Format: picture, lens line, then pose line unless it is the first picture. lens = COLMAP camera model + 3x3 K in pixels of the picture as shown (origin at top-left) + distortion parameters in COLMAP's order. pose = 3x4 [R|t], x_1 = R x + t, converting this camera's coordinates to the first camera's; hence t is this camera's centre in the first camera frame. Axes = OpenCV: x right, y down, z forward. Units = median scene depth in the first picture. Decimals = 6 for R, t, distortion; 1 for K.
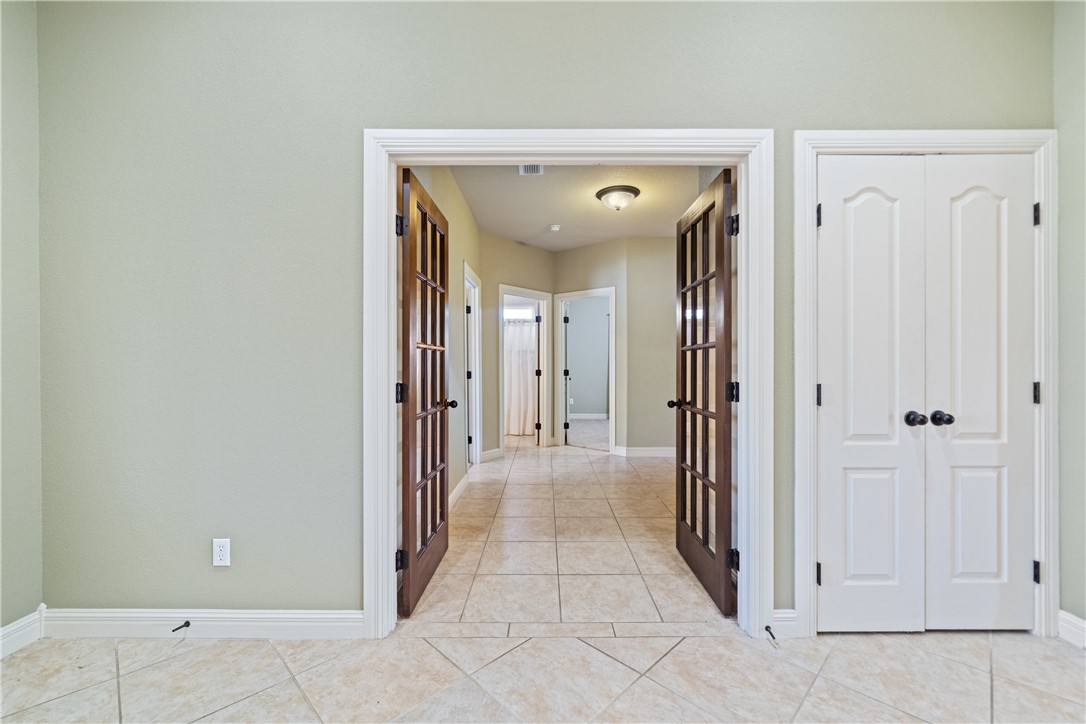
lens RADIAL K [[444.5, 0, 543.2], [0, 444.5, 362.4], [0, 0, 1]] dist [-0.001764, -0.000619]
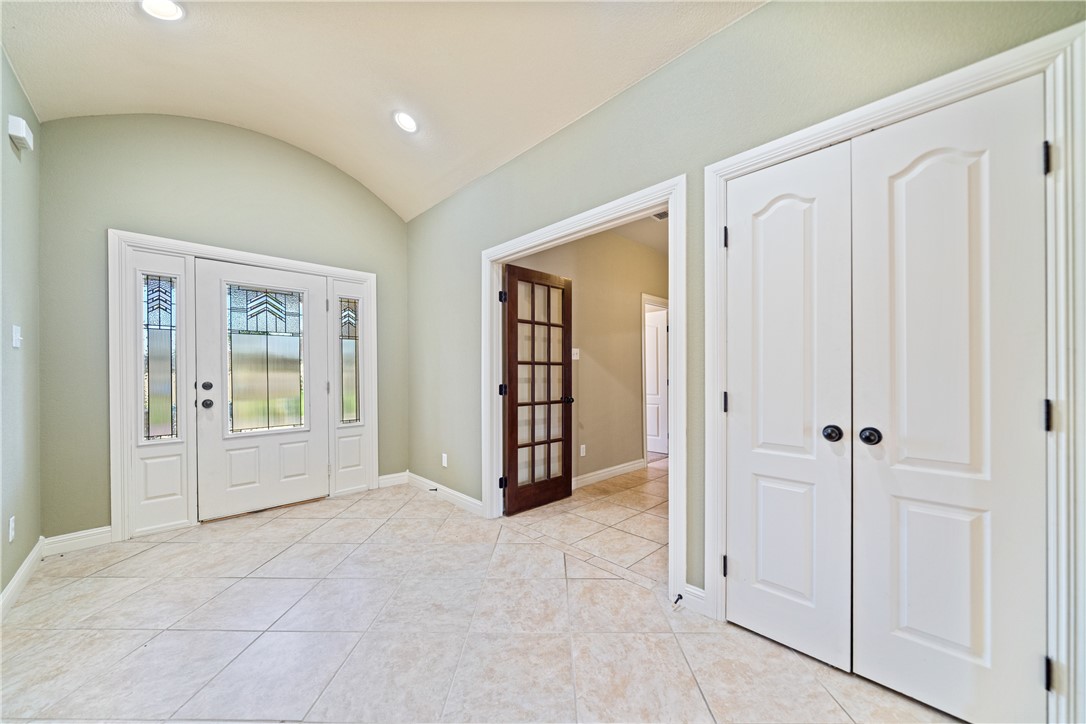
lens RADIAL K [[401.3, 0, 548.7], [0, 401.3, 368.3], [0, 0, 1]] dist [-0.003672, -0.000187]
pose [[0.693062, -0.009969, -0.720809, 1.018355], [0.005904, 0.999949, -0.008152, -0.003742], [0.720853, 0.001394, 0.693086, 0.004784]]
